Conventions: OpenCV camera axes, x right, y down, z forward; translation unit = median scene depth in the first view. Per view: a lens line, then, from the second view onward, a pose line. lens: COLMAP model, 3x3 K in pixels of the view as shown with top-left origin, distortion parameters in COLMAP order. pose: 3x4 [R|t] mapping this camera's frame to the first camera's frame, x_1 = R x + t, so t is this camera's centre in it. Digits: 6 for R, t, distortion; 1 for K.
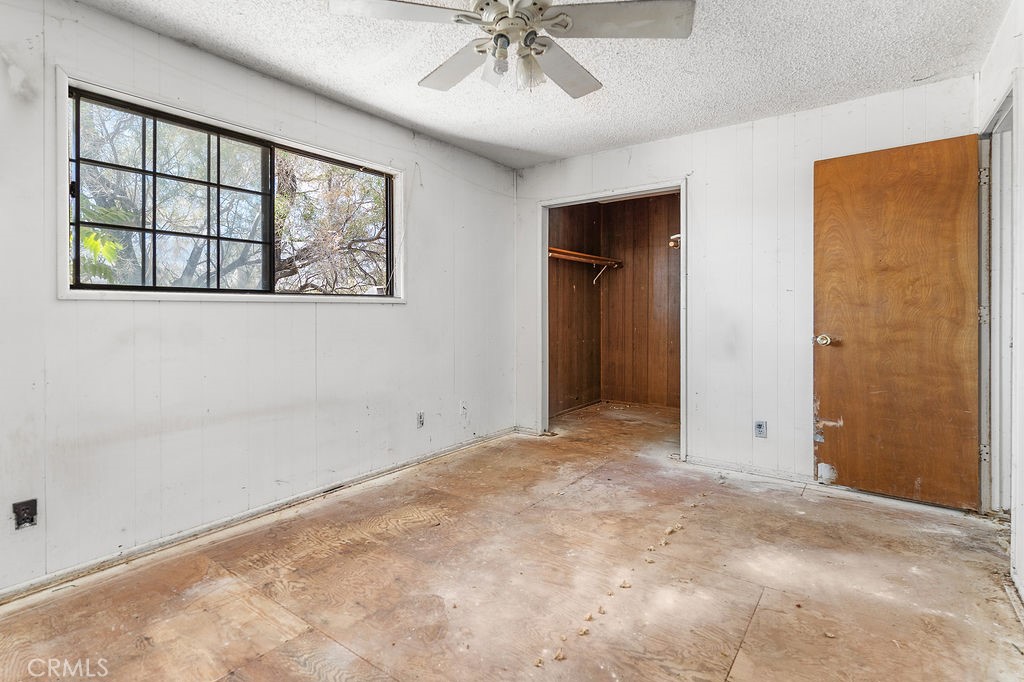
lens RADIAL K [[494.3, 0, 512.4], [0, 494.3, 330.9], [0, 0, 1]] dist [-0.001622, 0.001363]
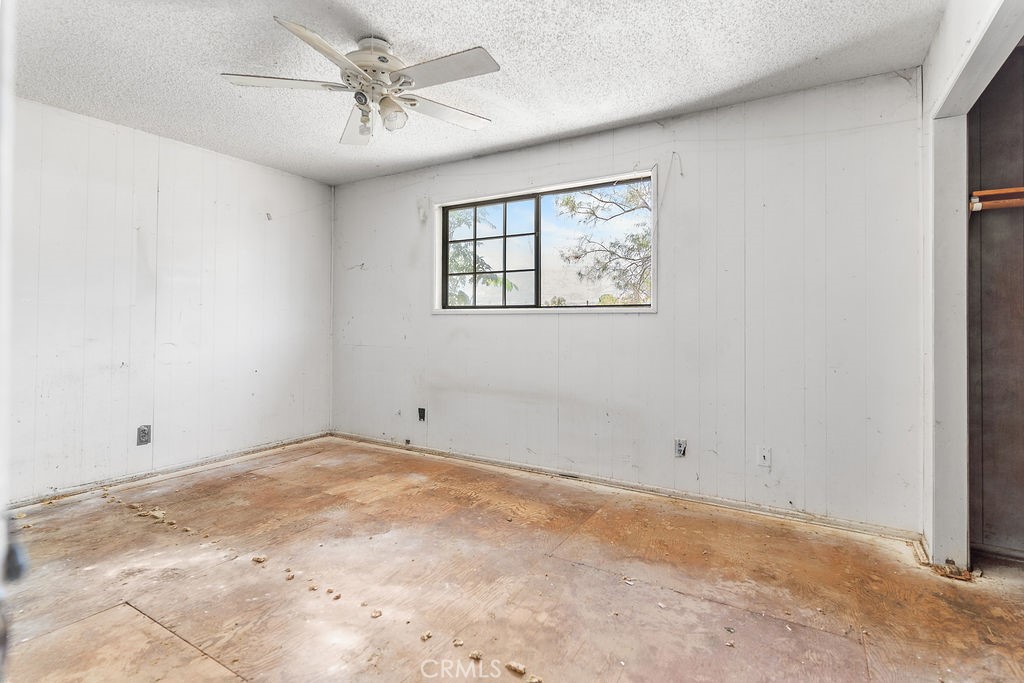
lens RADIAL K [[494.3, 0, 508.5], [0, 494.3, 332.9], [0, 0, 1]] dist [-0.001622, 0.001363]
pose [[0.097114, 0.025059, -0.994958, 0.977750], [-0.044929, 0.998774, 0.020770, -0.037728], [0.994259, 0.042685, 0.098121, 0.951123]]
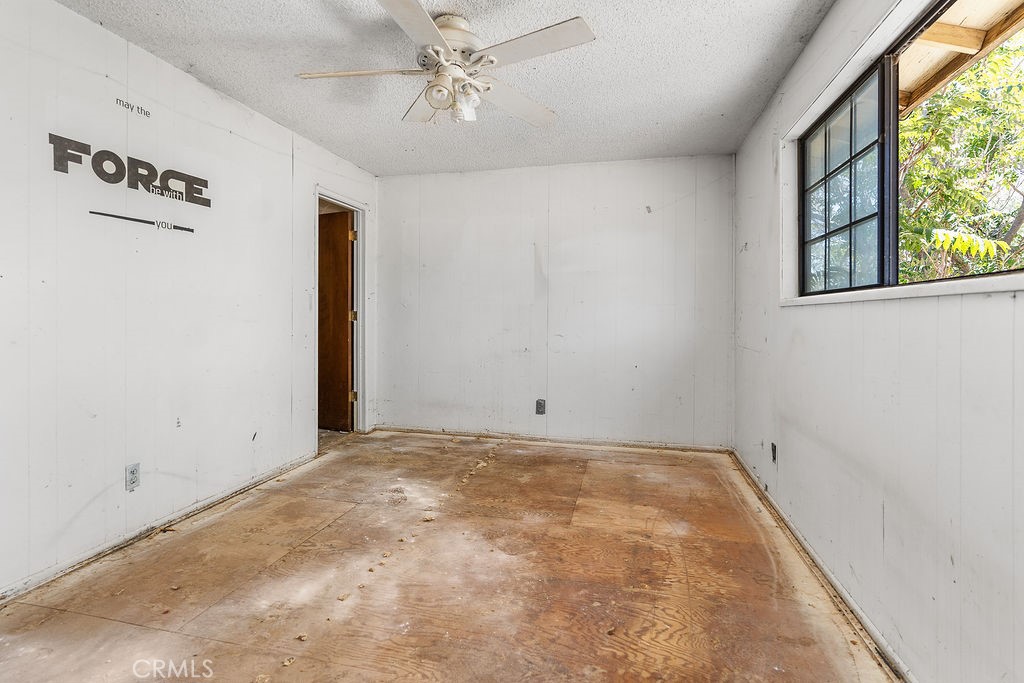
lens RADIAL K [[494.3, 0, 519.4], [0, 494.3, 337.0], [0, 0, 1]] dist [-0.001622, 0.001363]
pose [[-0.915989, 0.016988, -0.400843, 0.245482], [-0.017352, 0.996491, 0.081883, -0.069161], [0.400827, 0.081959, -0.912480, 1.665390]]
